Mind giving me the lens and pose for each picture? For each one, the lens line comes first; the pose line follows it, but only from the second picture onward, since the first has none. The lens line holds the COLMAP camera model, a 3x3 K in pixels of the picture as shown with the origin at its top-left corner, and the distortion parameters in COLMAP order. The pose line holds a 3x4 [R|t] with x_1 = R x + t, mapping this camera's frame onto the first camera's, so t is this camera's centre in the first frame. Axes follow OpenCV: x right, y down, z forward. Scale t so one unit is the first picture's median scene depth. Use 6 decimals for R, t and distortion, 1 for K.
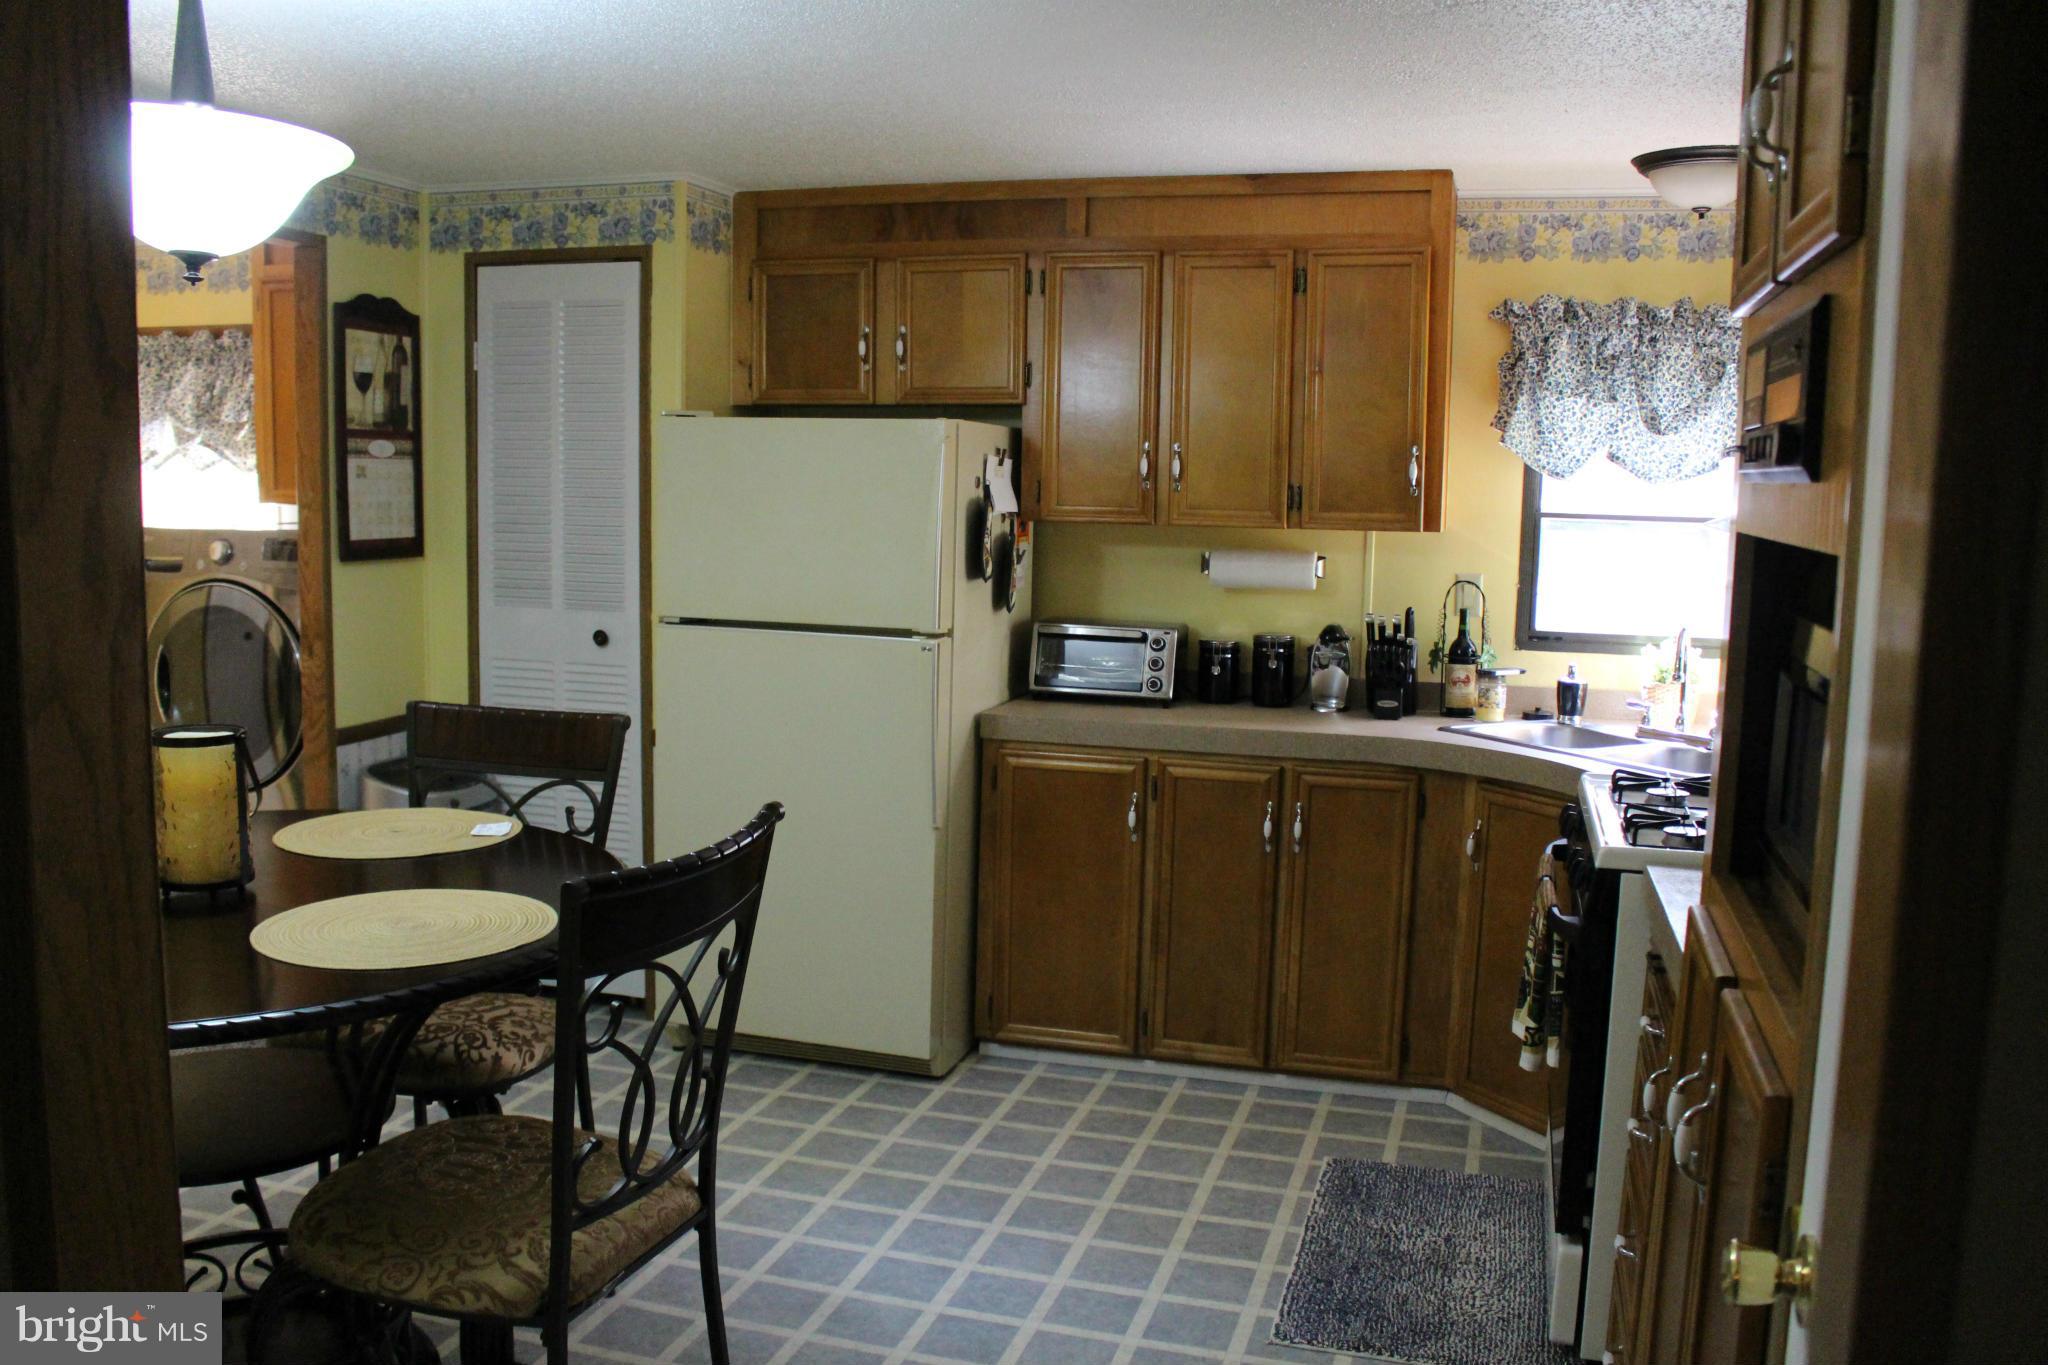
lens RADIAL K [[1719.4, 0, 1013.1], [0, 1719.4, 684.7], [0, 0, 1]] dist [-0.081263, 0.026231]
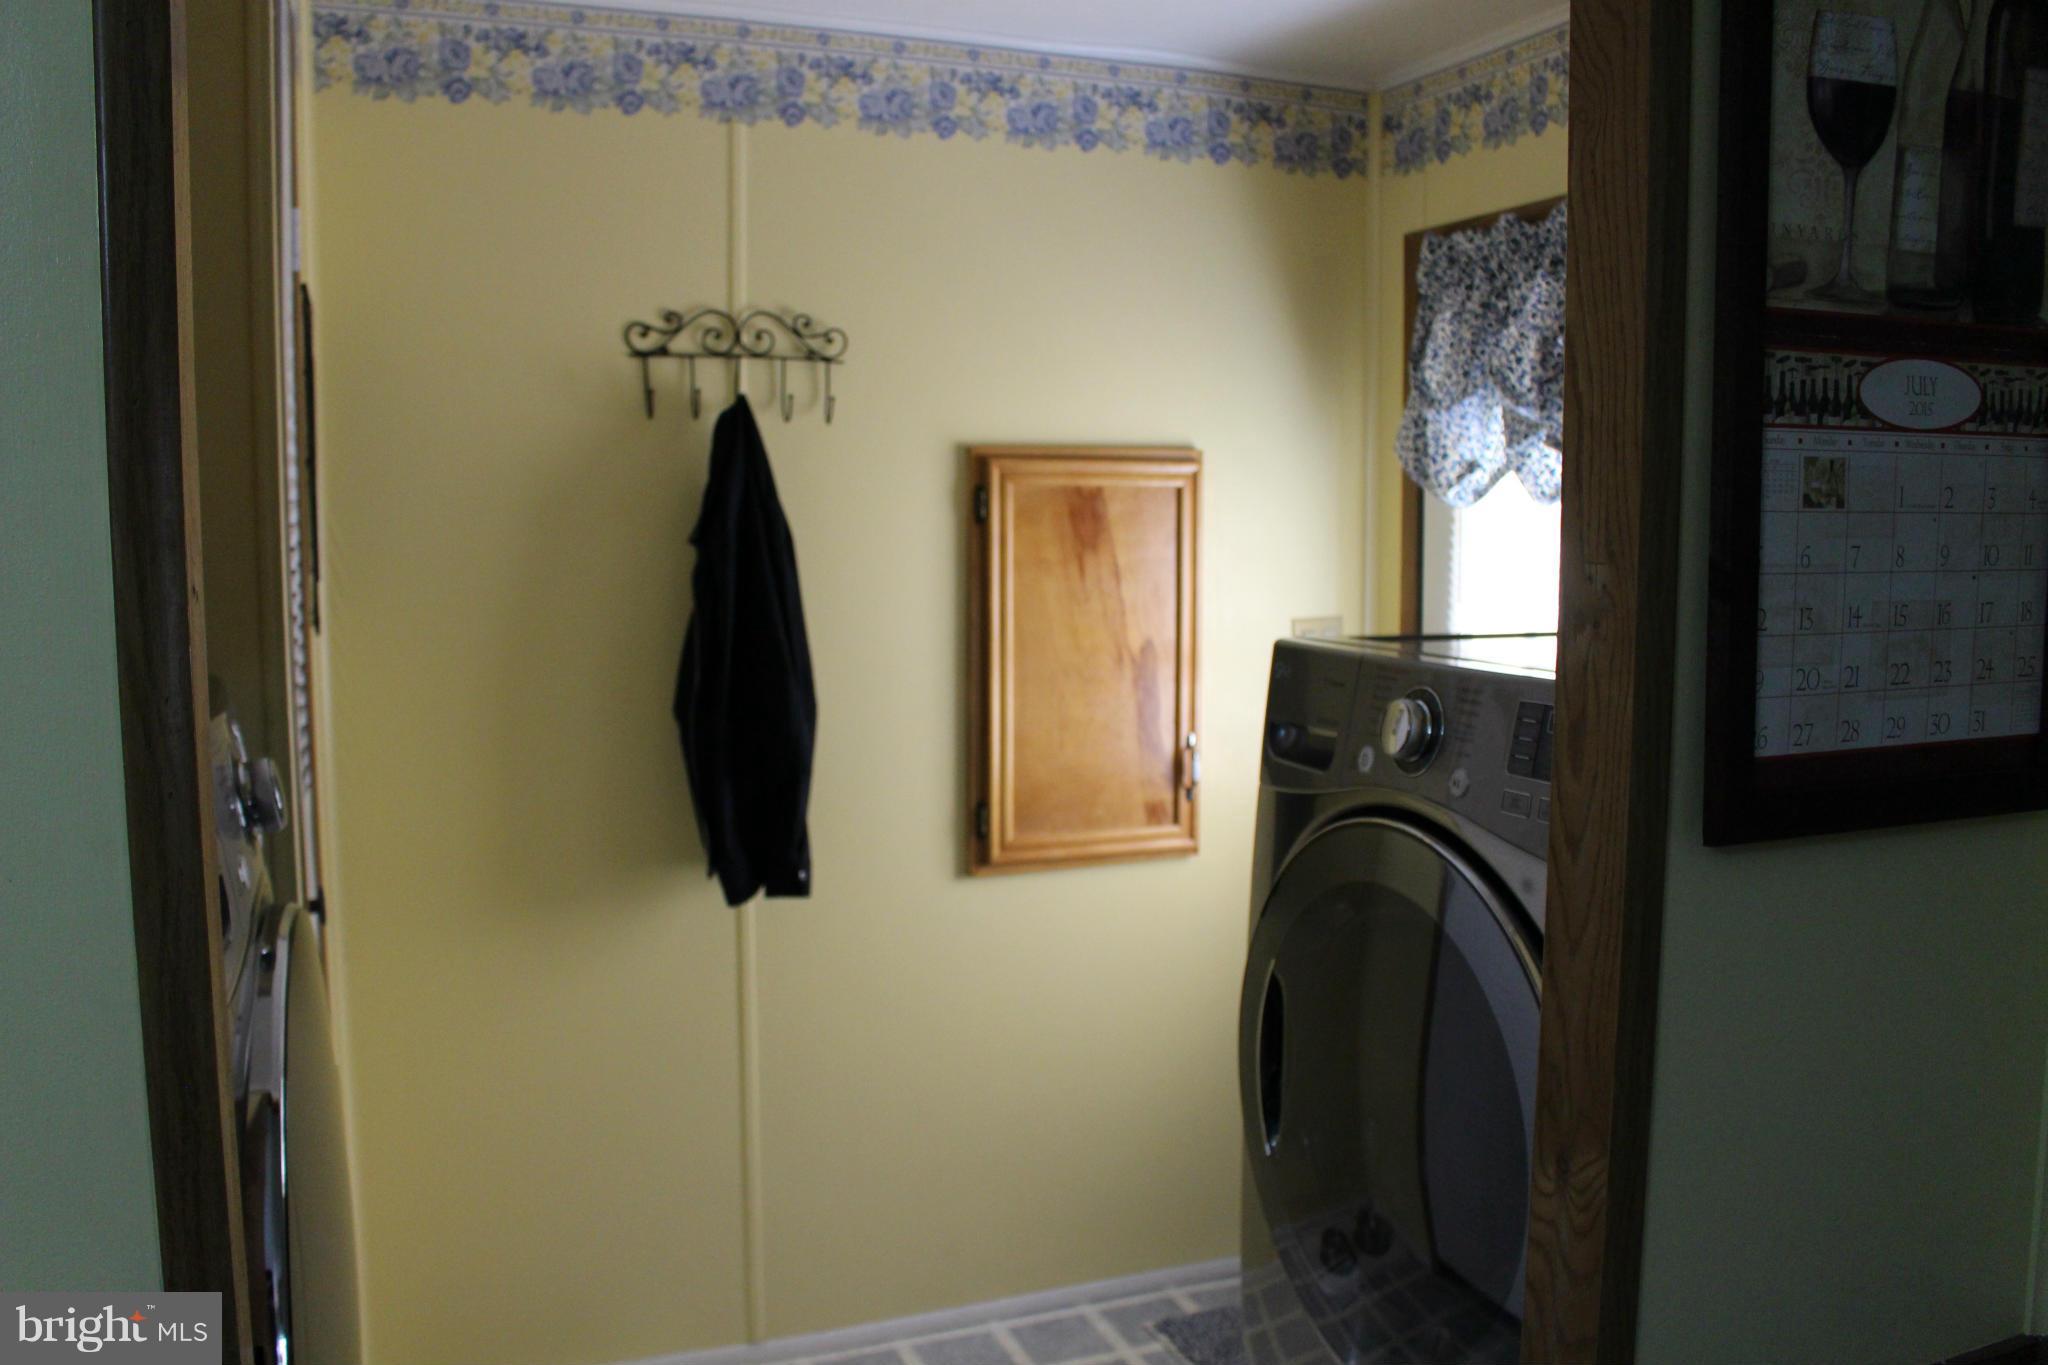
lens RADIAL K [[1719.4, 0, 1008.5], [0, 1719.4, 672.6], [0, 0, 1]] dist [-0.081263, 0.026231]
pose [[0.628119, 0.057606, -0.775982, -0.258165], [-0.084882, 0.996377, 0.005260, -0.086625], [0.773474, 0.062563, 0.630733, 0.732676]]
